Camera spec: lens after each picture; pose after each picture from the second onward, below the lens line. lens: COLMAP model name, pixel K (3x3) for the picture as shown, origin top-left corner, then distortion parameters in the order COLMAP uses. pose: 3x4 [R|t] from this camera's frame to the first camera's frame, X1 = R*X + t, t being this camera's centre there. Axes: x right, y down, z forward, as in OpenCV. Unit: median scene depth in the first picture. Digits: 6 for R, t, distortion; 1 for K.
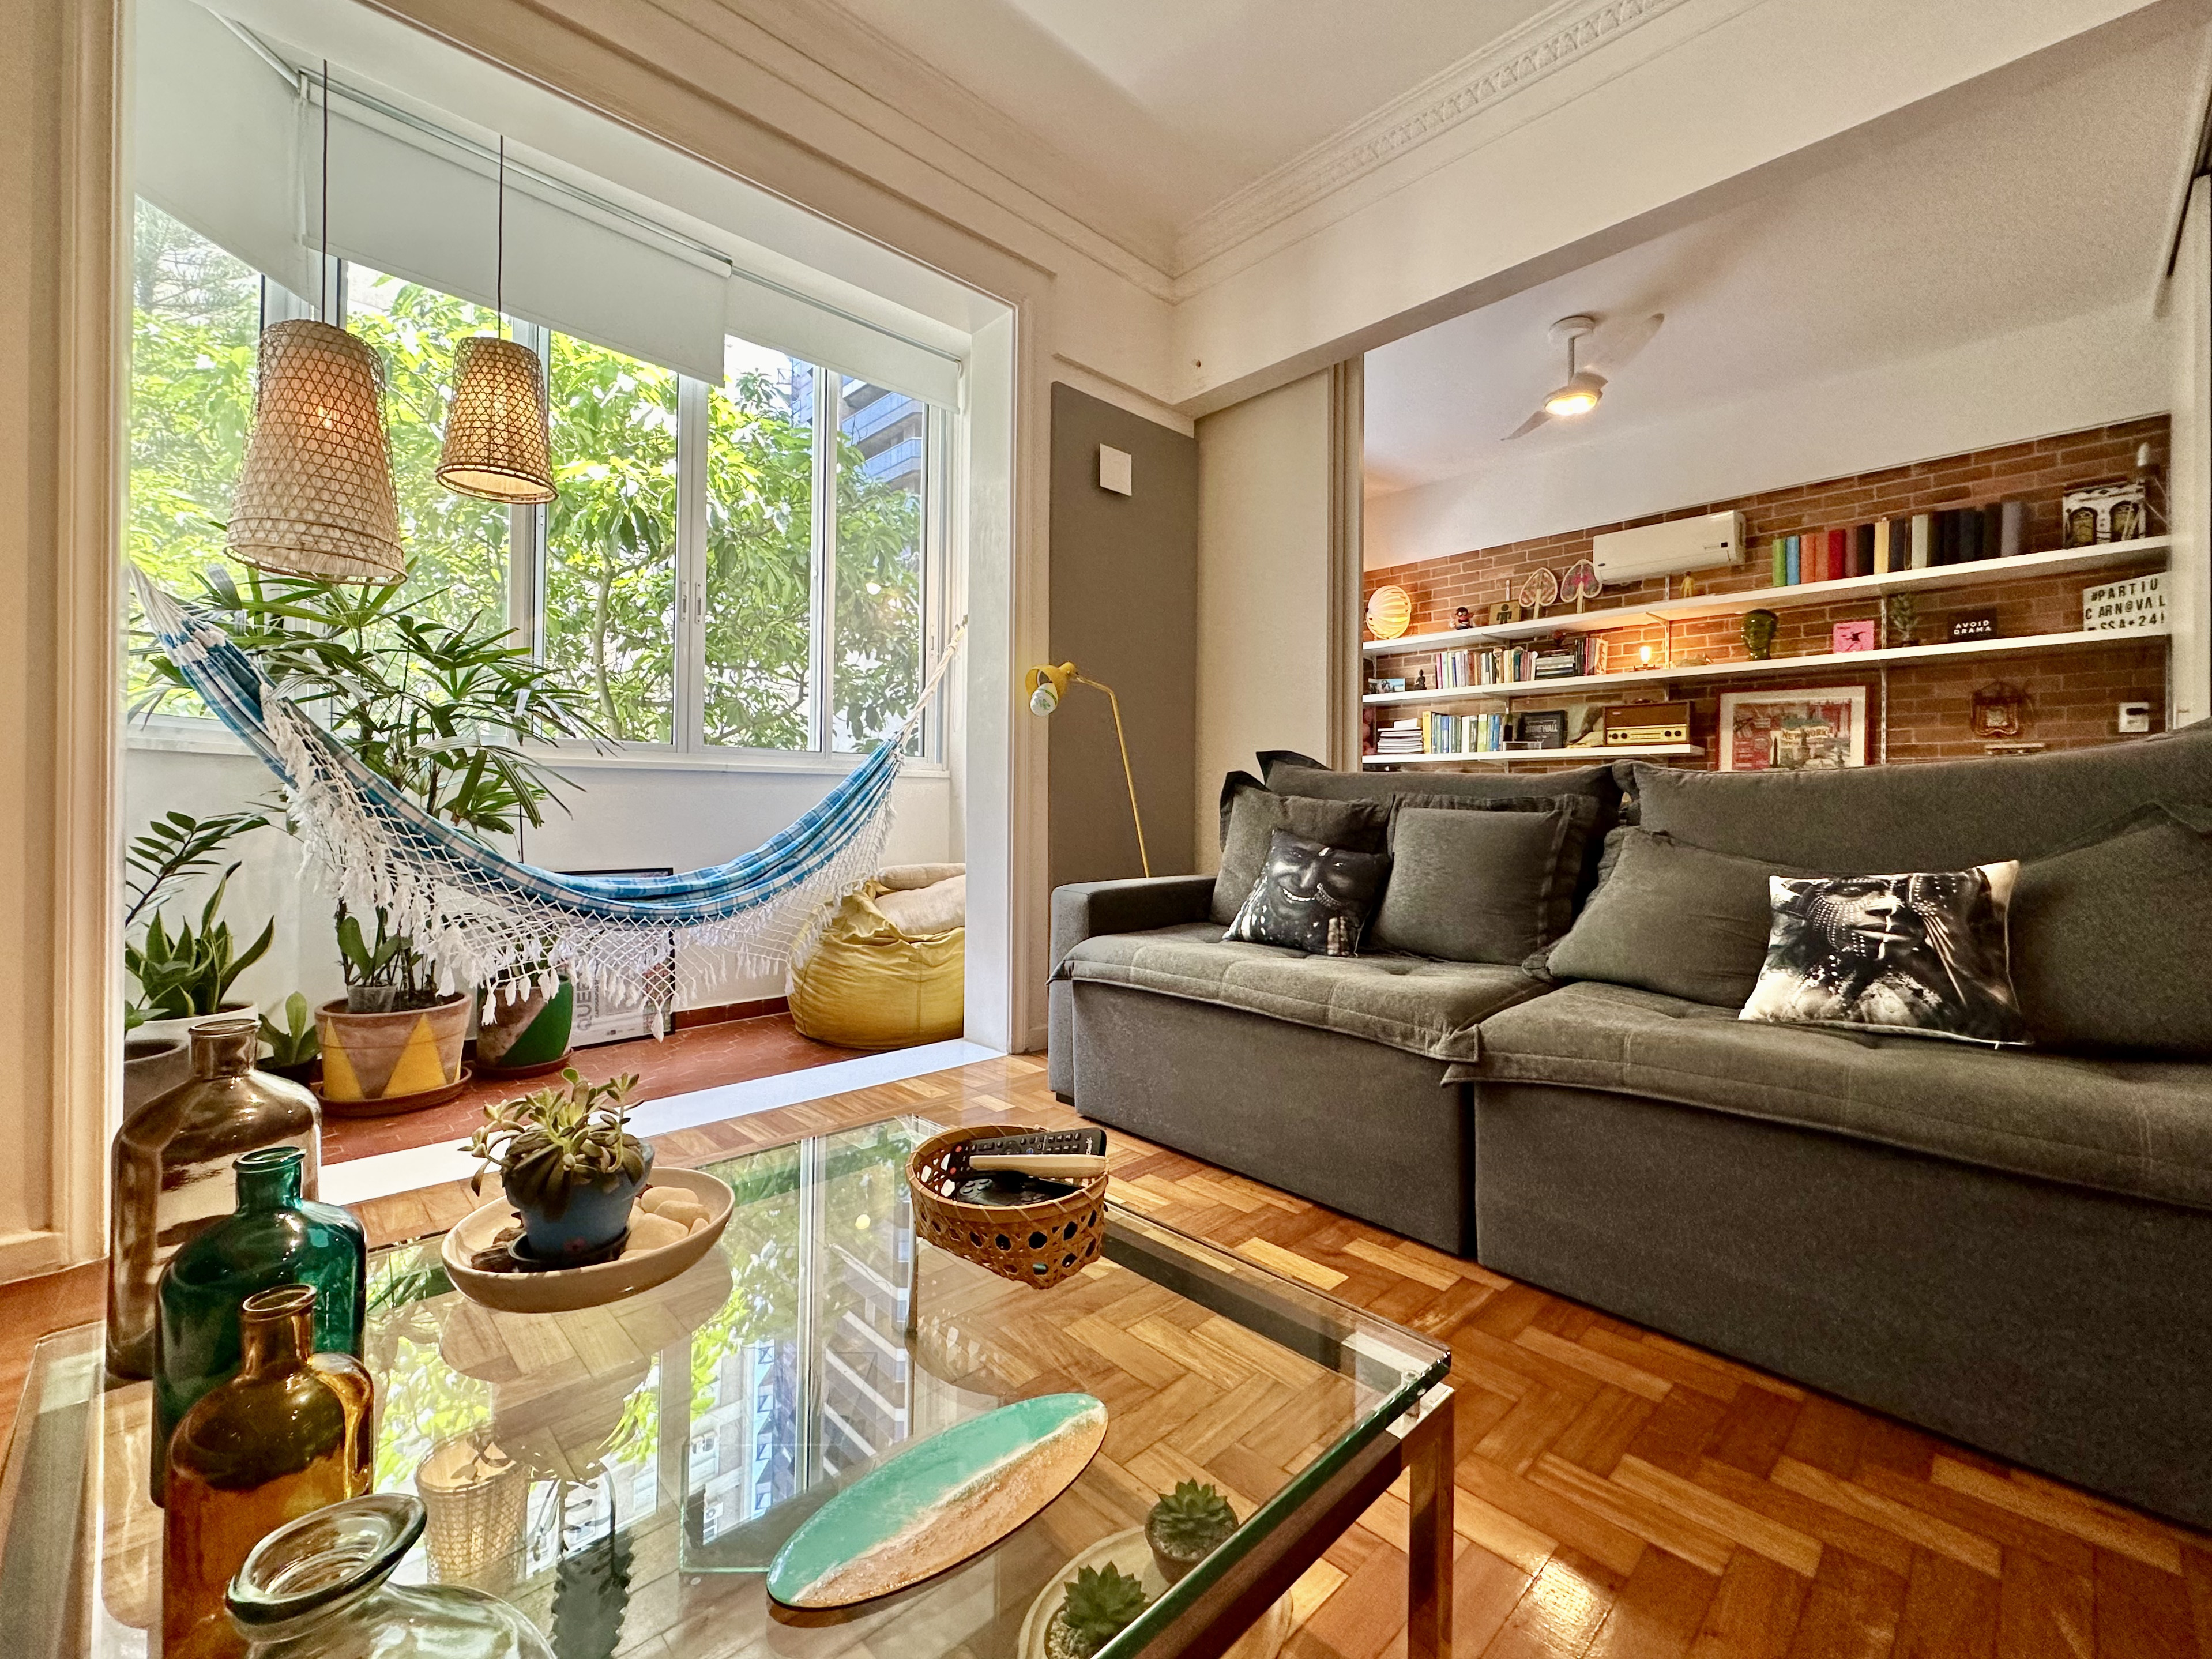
lens RADIAL K [[926.0, 0, 1125.2], [0, 926.0, 799.9], [0, 0, 1]] dist [-0.001344, -0.000042]
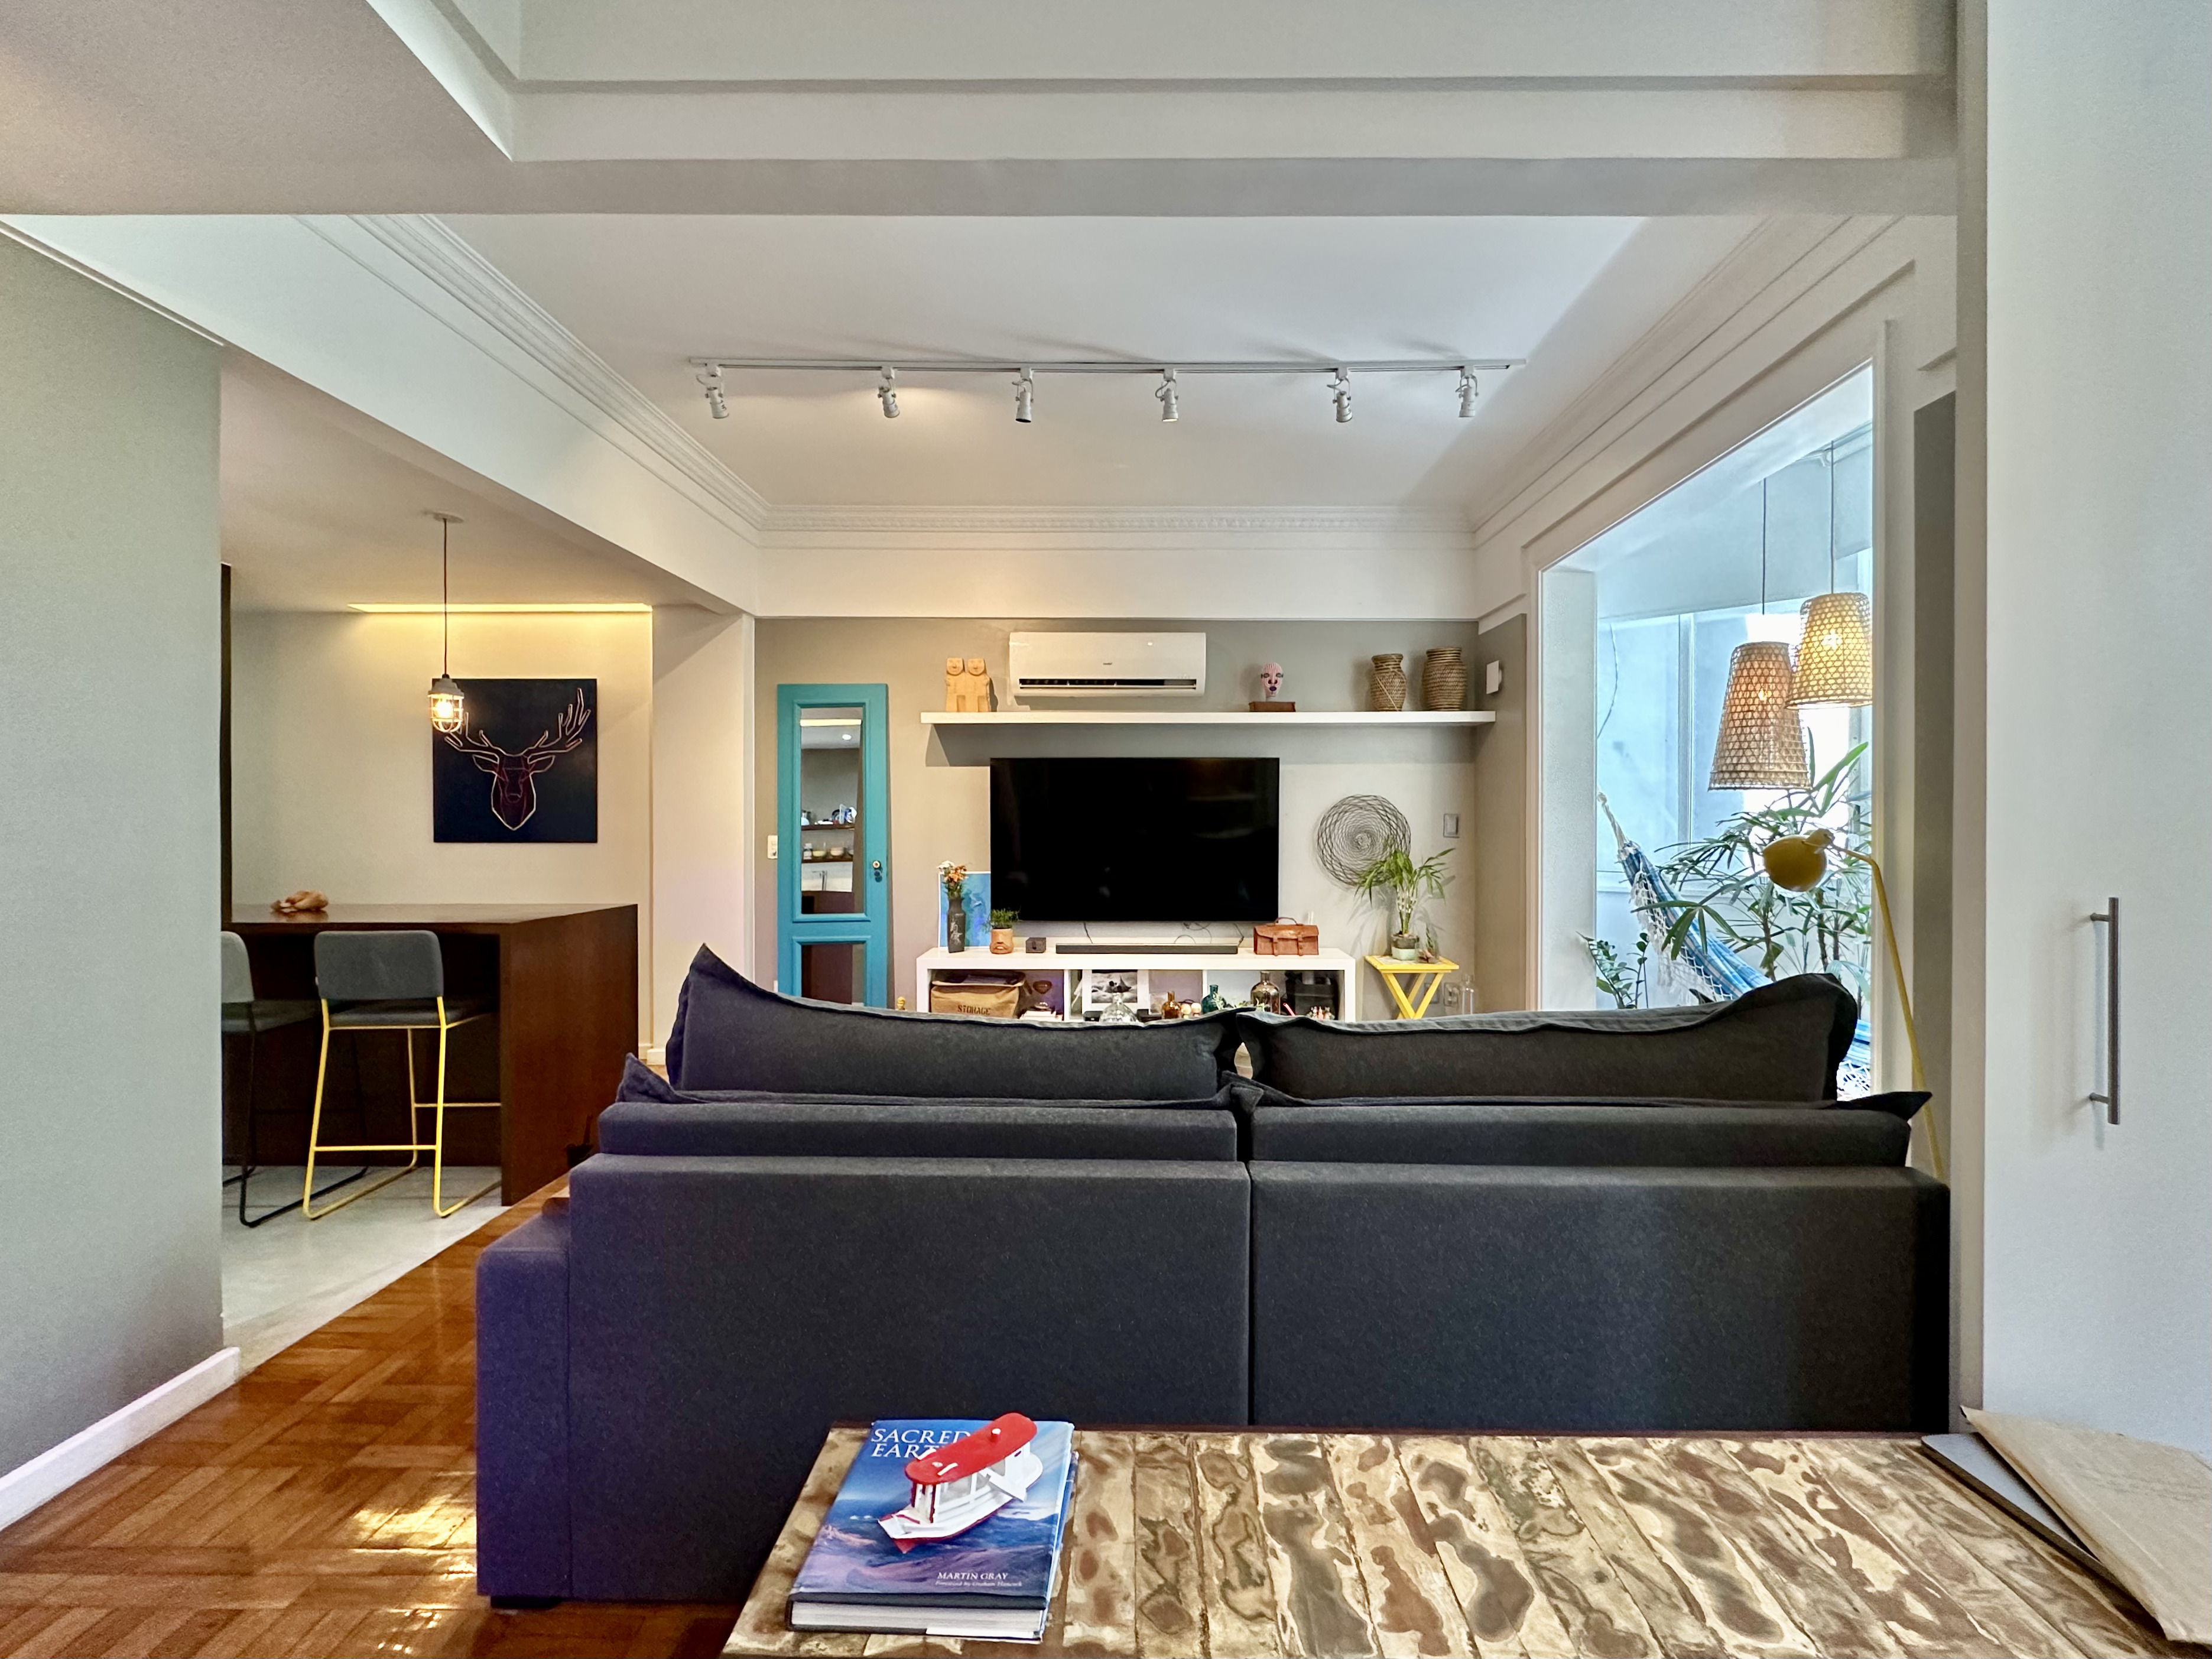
lens RADIAL K [[947.4, 0, 1128.8], [0, 947.4, 829.3], [0, 0, 1]] dist [-0.002166, -0.000227]
pose [[-0.707640, -0.004101, -0.706561, 0.849993], [-0.001715, 0.999990, -0.004086, -0.135234], [0.706571, -0.001679, -0.707640, 1.092529]]
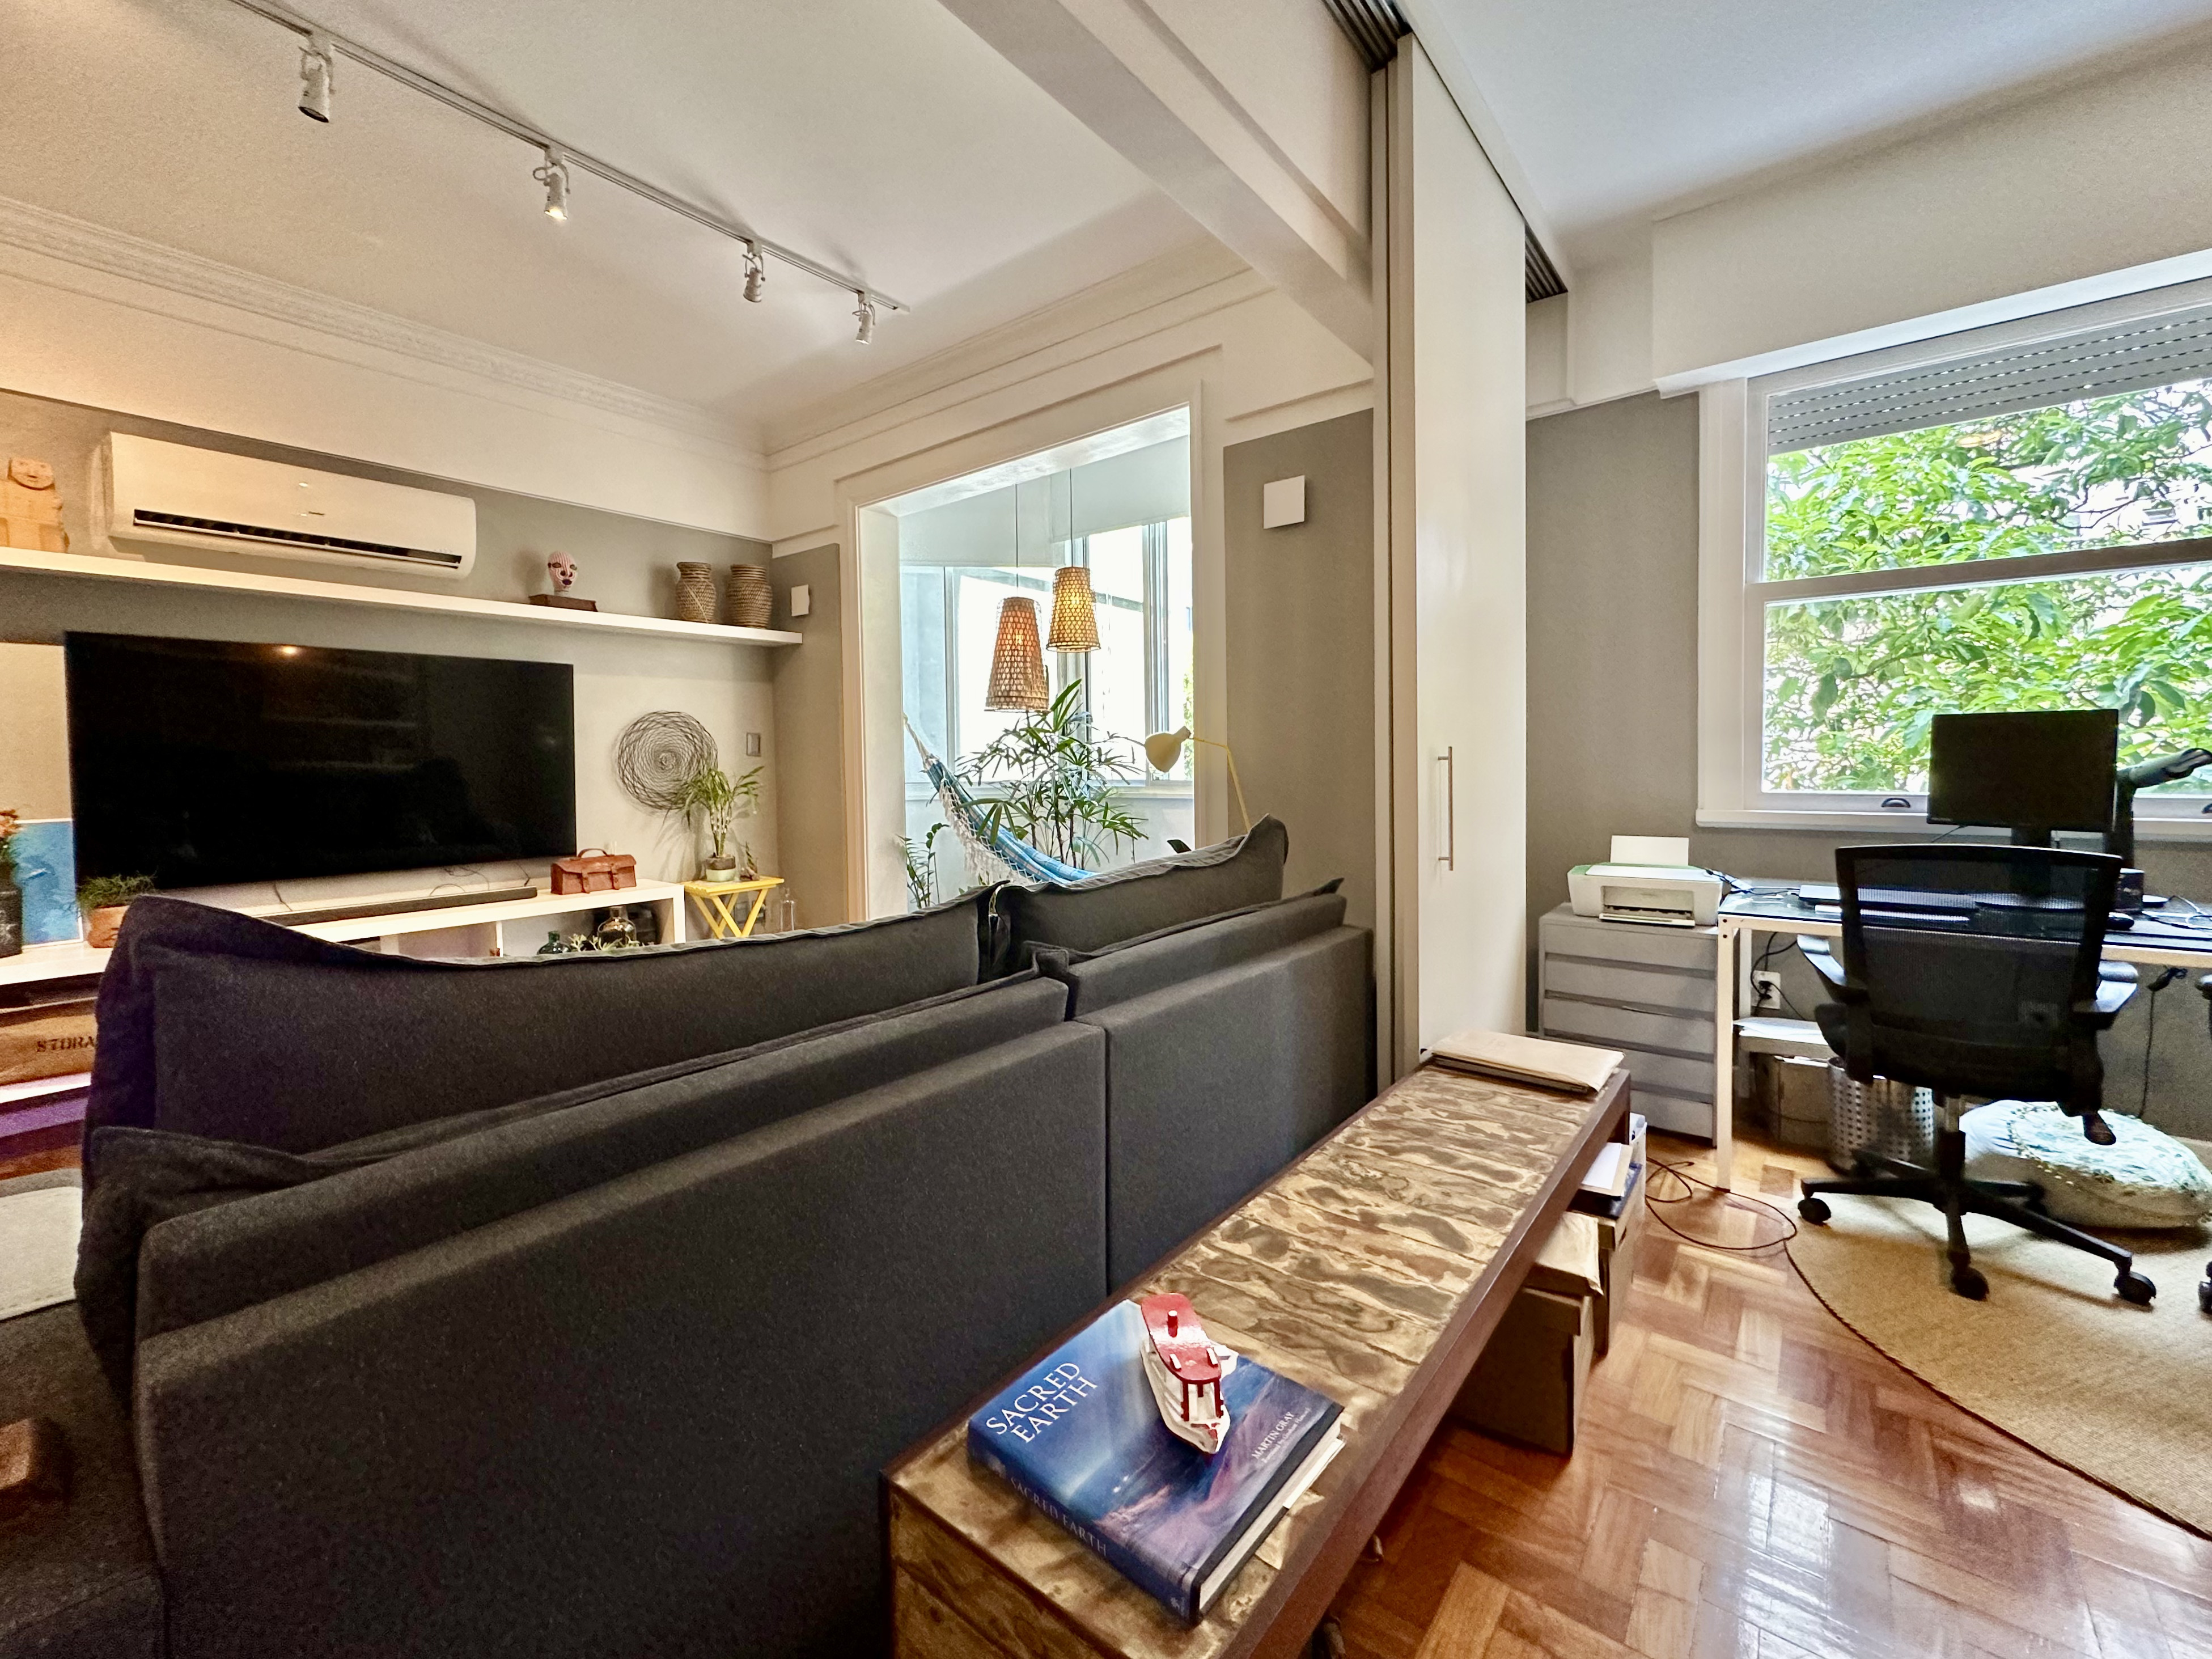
lens RADIAL K [[906.7, 0, 1101.7], [0, 906.7, 790.9], [0, 0, 1]] dist [-0.001494, 0.000110]
pose [[0.114093, 0.025715, -0.993137, 0.936938], [0.023185, 0.999324, 0.028539, -0.099182], [0.993200, -0.026282, 0.113420, 0.744929]]
